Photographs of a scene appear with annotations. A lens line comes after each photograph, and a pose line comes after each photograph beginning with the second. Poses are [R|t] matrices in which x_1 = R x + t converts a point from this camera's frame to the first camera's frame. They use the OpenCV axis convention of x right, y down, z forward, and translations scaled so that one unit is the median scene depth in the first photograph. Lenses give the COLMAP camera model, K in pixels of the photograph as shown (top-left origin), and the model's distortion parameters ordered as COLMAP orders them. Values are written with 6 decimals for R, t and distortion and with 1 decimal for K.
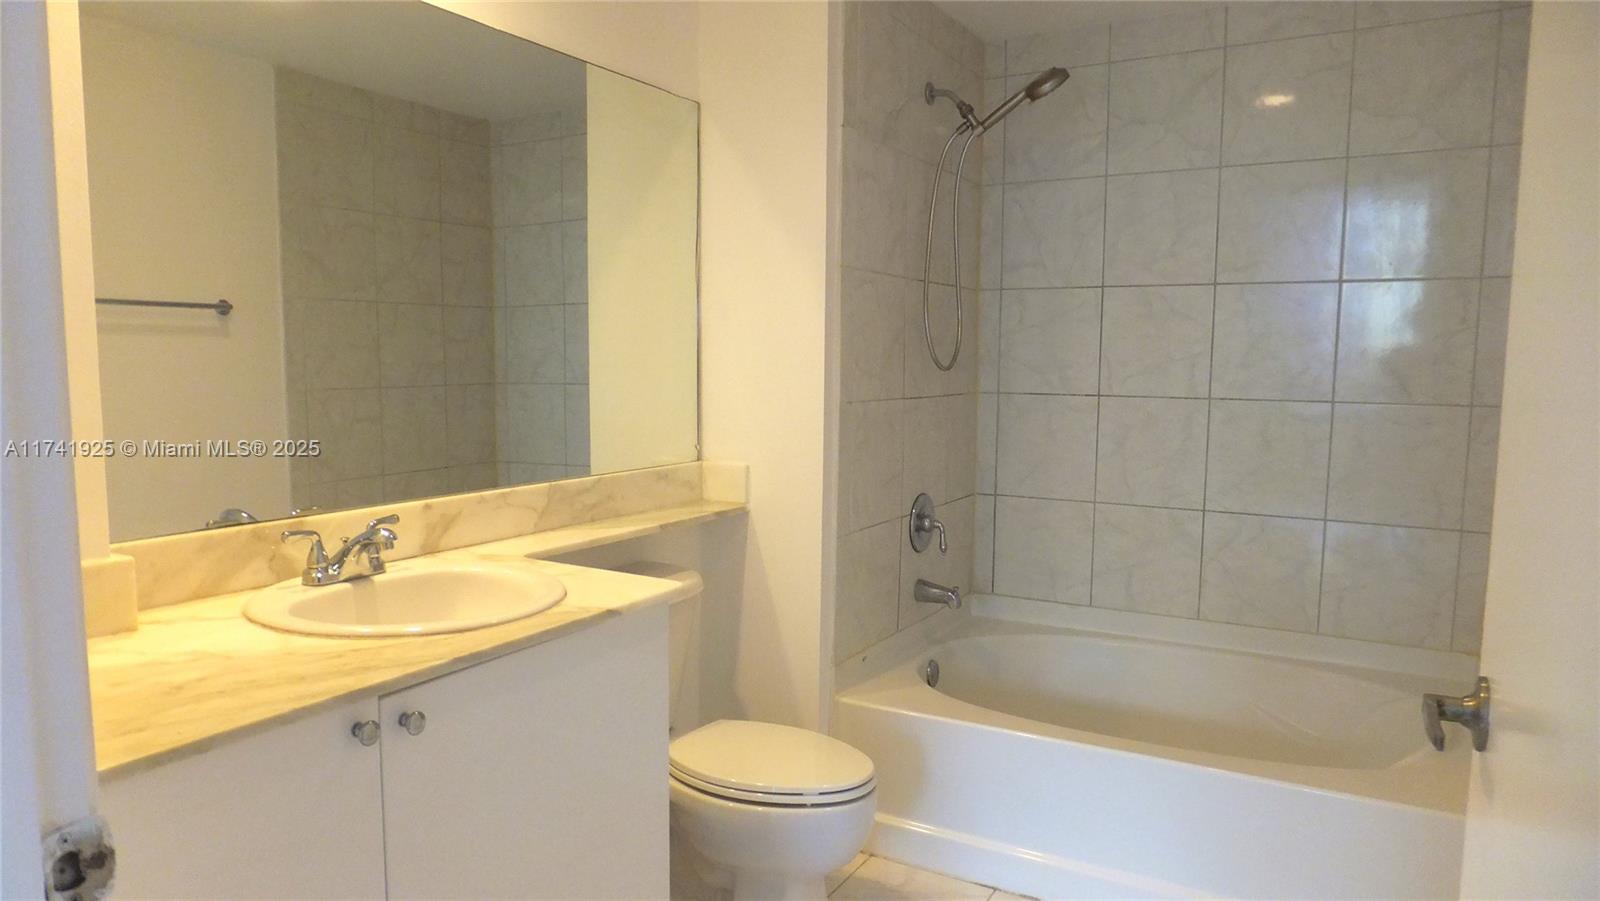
lens RADIAL K [[1057.2, 0, 877.1], [0, 1057.2, 502.7], [0, 0, 1]] dist [-0.055561, 0.031891]
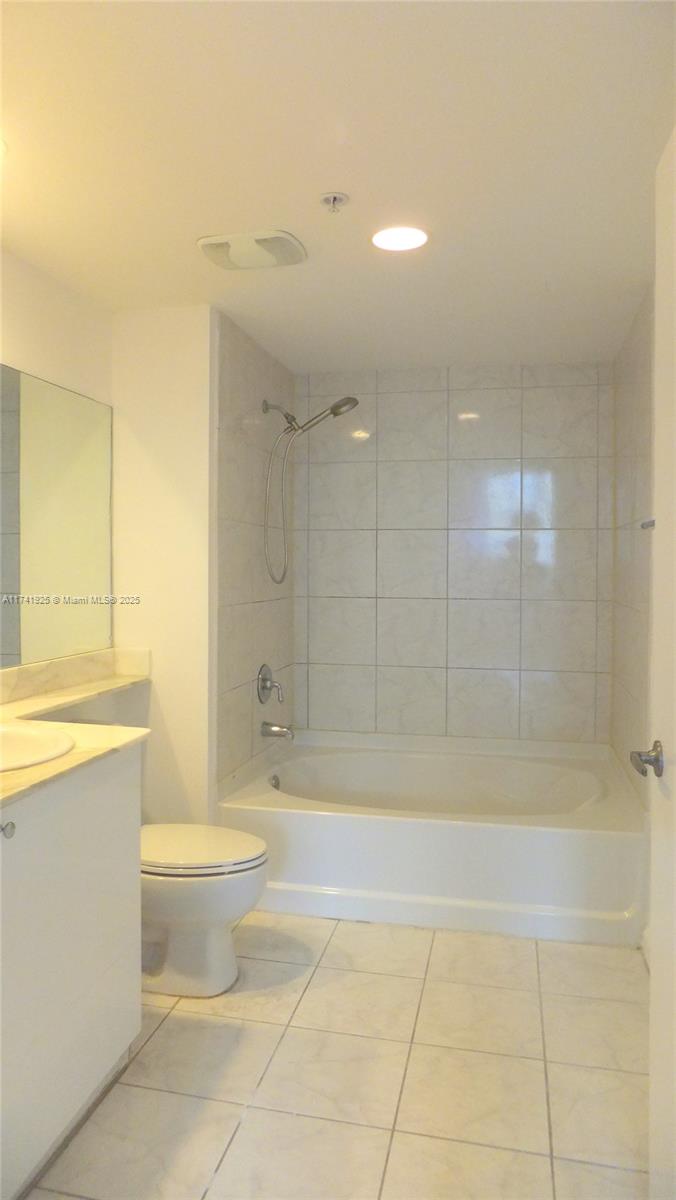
lens RADIAL K [[792.9, 0, 336.1], [0, 792.9, 598.3], [0, 0, 1]] dist [-0.055561, 0.031891]
pose [[0.966983, -0.019294, 0.254111, -0.156092], [0.041811, 0.995629, -0.083509, -0.004043], [-0.251389, 0.091377, 0.963563, -0.135976]]
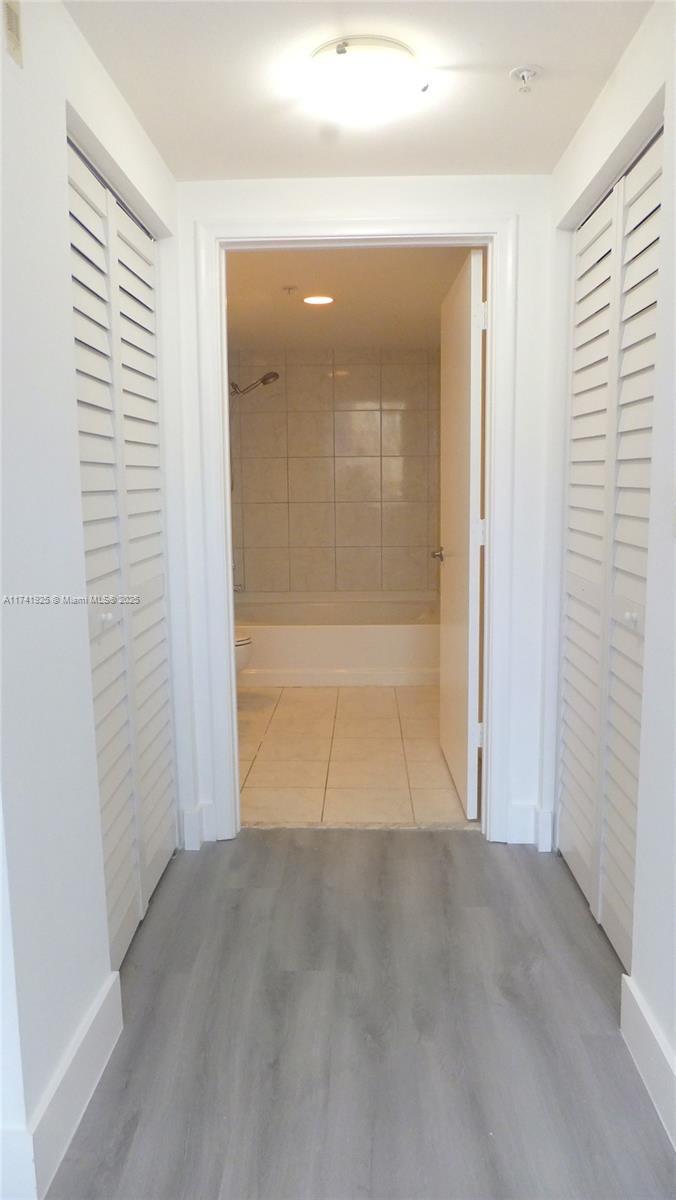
lens RADIAL K [[792.9, 0, 333.2], [0, 792.9, 600.2], [0, 0, 1]] dist [-0.055561, 0.031891]
pose [[0.906768, -0.078888, 0.414185, -0.484650], [0.074772, 0.996857, 0.026170, 0.083910], [-0.414948, 0.007239, 0.909816, -0.715248]]
